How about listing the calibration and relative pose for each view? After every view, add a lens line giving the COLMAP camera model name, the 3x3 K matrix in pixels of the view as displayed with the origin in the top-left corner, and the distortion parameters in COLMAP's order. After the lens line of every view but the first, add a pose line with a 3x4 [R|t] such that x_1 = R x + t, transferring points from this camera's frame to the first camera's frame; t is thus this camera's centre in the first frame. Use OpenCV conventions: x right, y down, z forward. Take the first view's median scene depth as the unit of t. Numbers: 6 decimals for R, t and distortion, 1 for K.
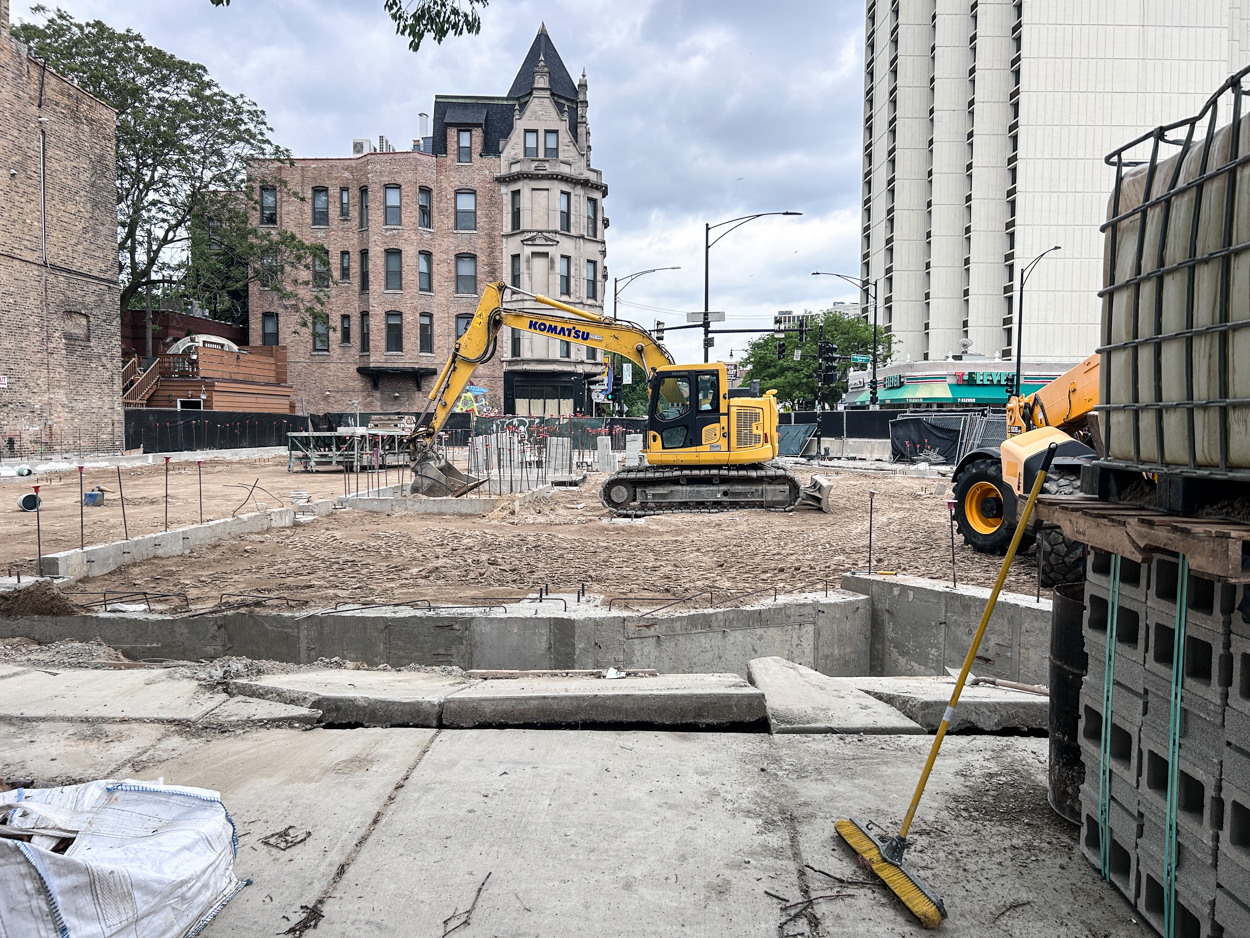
lens RADIAL K [[951.4, 0, 619.0], [0, 951.4, 468.0], [0, 0, 1]] dist [0.063937, -0.049862]
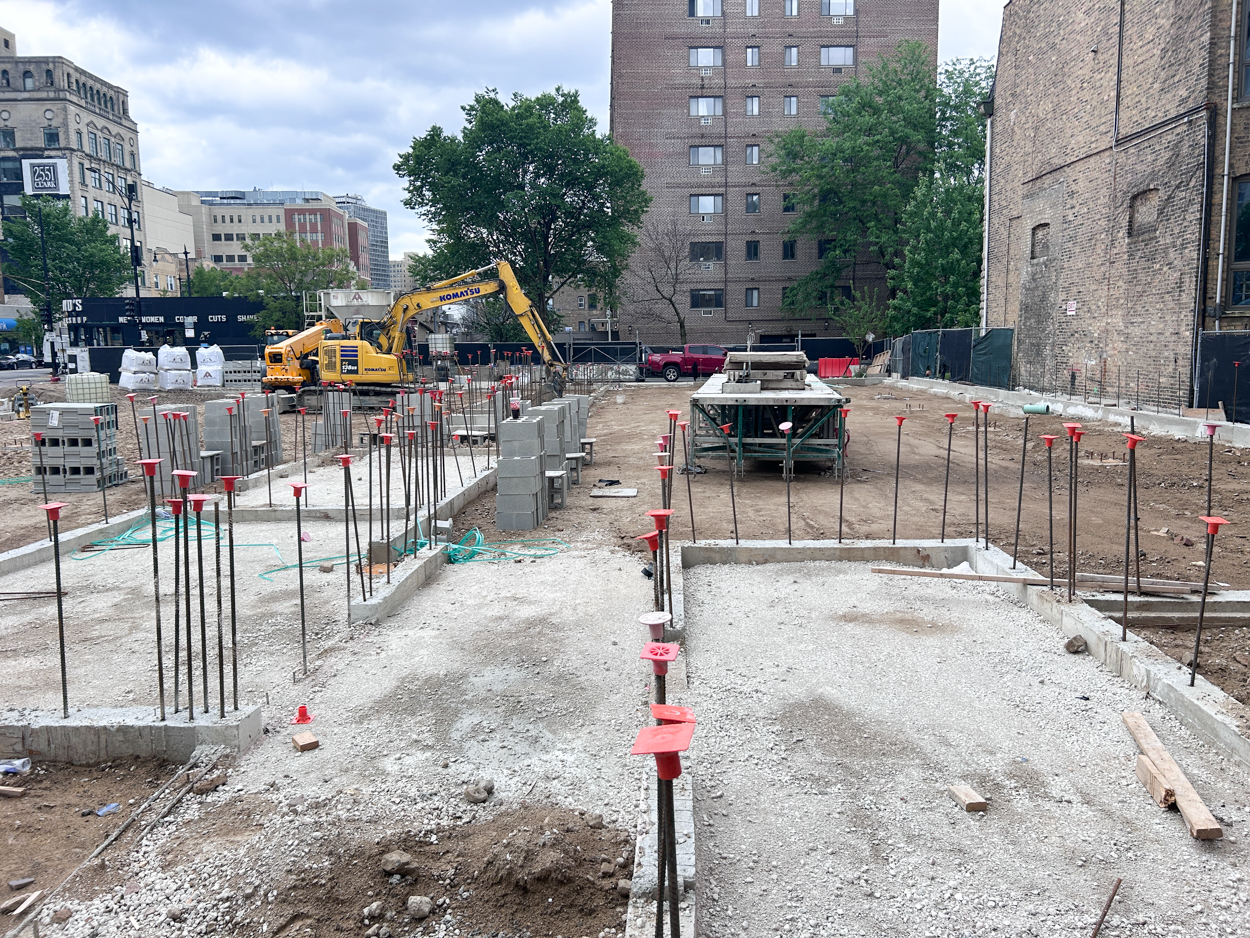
lens RADIAL K [[951.4, 0, 626.5], [0, 951.4, 462.6], [0, 0, 1]] dist [0.063937, -0.049862]
pose [[-0.999423, 0.016610, -0.029626, -0.177190], [0.011235, 0.984833, 0.173143, -0.095263], [0.032052, 0.172710, -0.984451, 1.673537]]
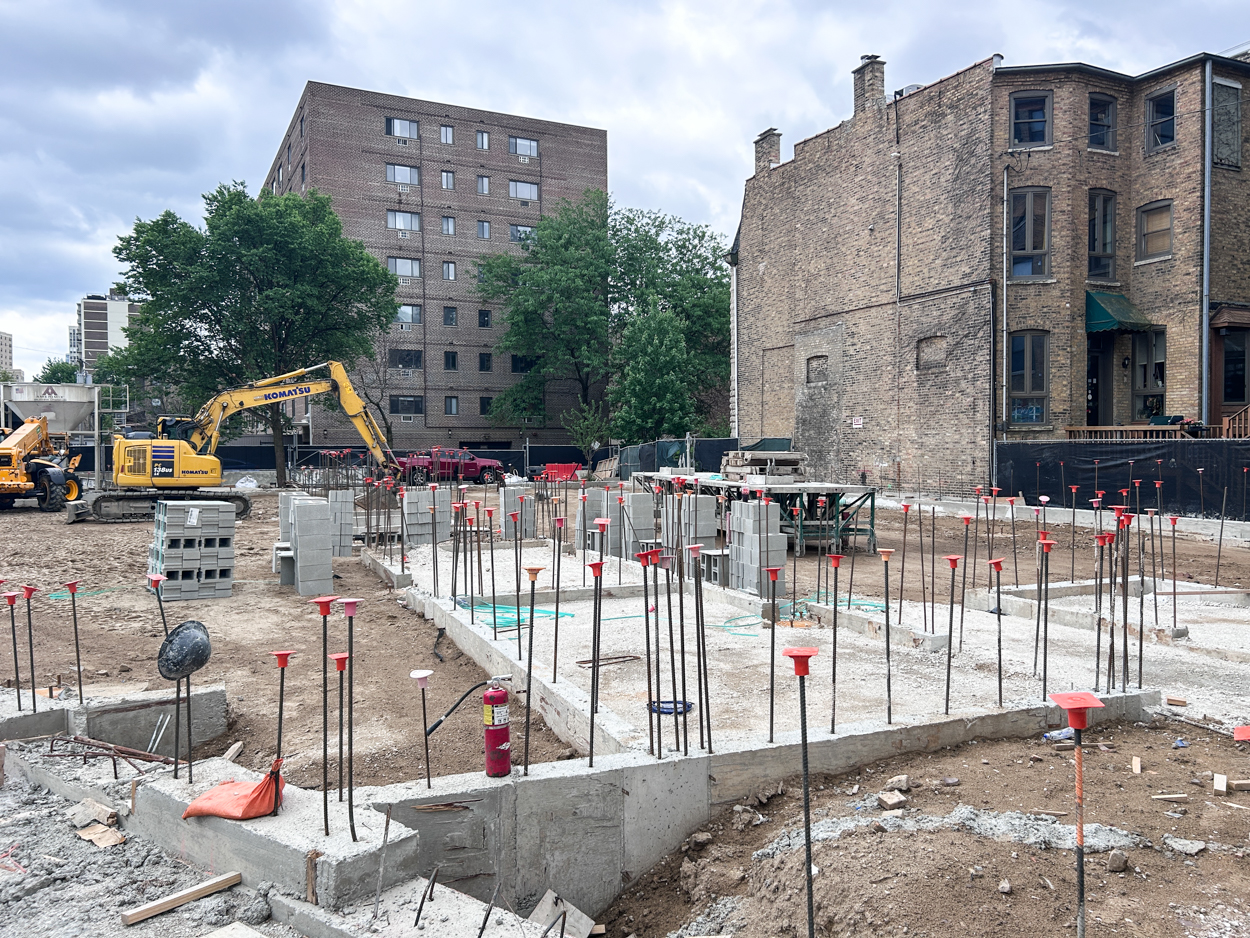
lens RADIAL K [[951.4, 0, 631.7], [0, 951.4, 470.1], [0, 0, 1]] dist [0.063937, -0.049862]
pose [[-0.890850, 0.013561, -0.454095, 0.092791], [-0.018724, 0.997609, 0.066524, -0.091222], [0.453912, 0.067765, -0.888466, 1.664027]]
